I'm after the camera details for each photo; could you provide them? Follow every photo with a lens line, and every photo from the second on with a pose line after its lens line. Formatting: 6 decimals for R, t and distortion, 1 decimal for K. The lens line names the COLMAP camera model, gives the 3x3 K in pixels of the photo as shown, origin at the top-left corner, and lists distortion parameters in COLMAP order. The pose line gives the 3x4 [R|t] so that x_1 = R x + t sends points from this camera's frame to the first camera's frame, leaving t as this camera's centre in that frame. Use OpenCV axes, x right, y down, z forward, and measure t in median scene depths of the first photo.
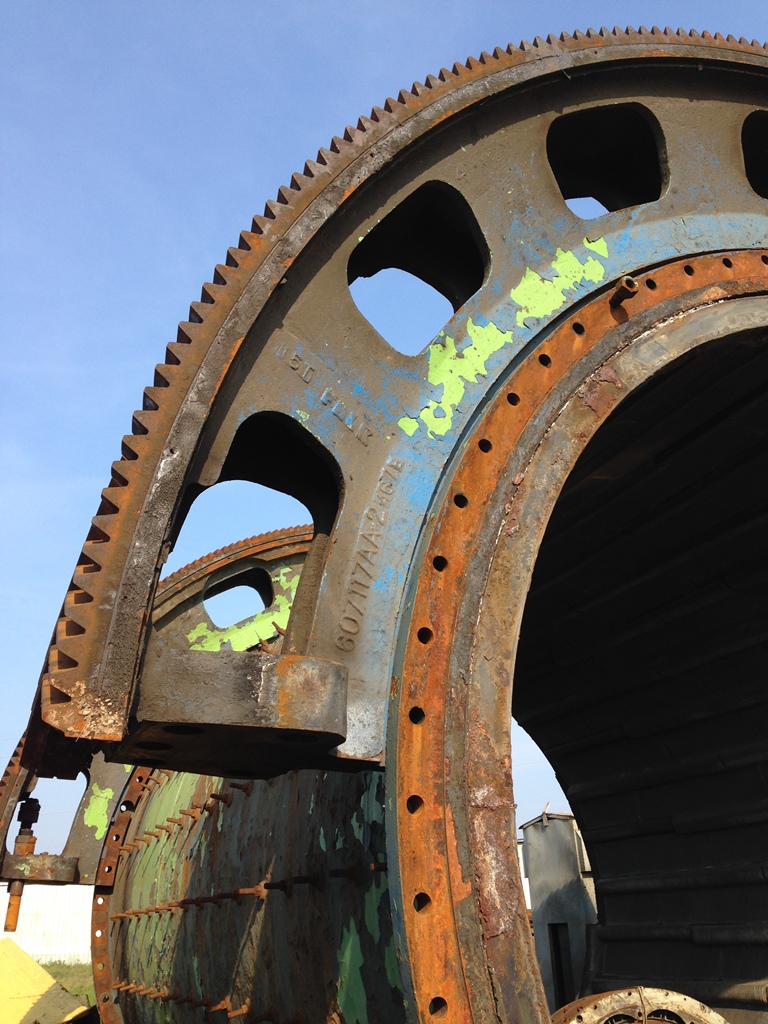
lens RADIAL K [[921.0, 0, 376.0], [0, 921.0, 506.4], [0, 0, 1]] dist [0.117574, -0.220515]
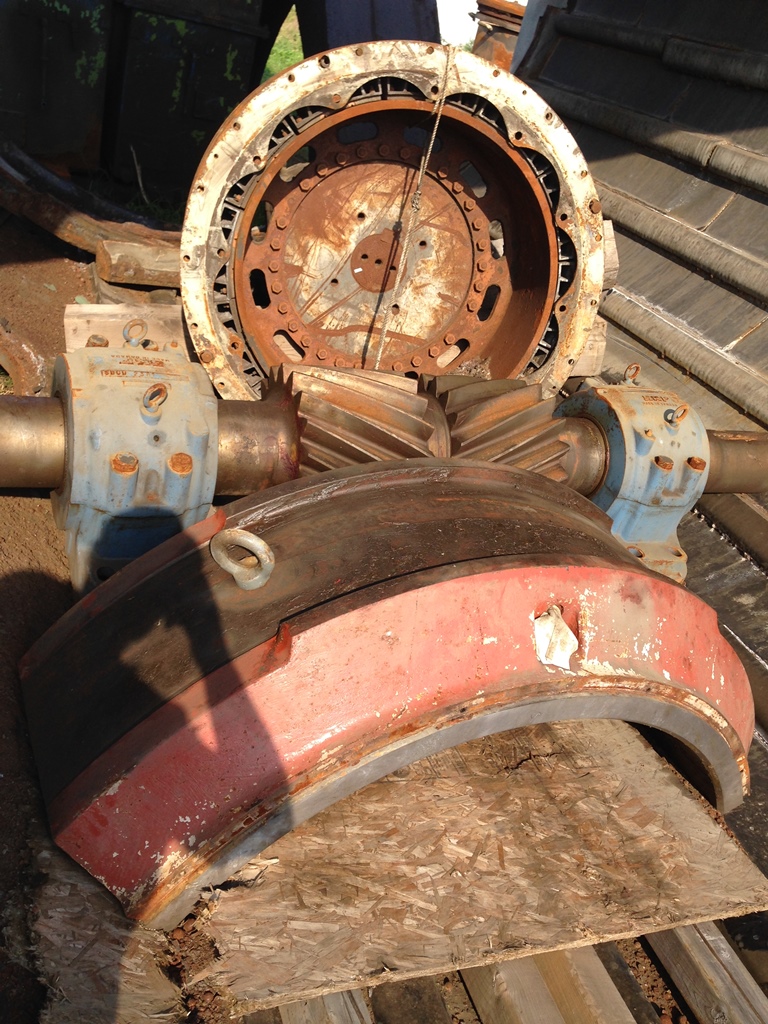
lens RADIAL K [[921.0, 0, 376.0], [0, 921.0, 506.4], [0, 0, 1]] dist [0.117574, -0.220515]
pose [[0.960679, 0.272984, 0.050755, 0.490644], [-0.208126, 0.586965, 0.782404, 0.424617], [0.183793, -0.762202, 0.620700, 0.740942]]
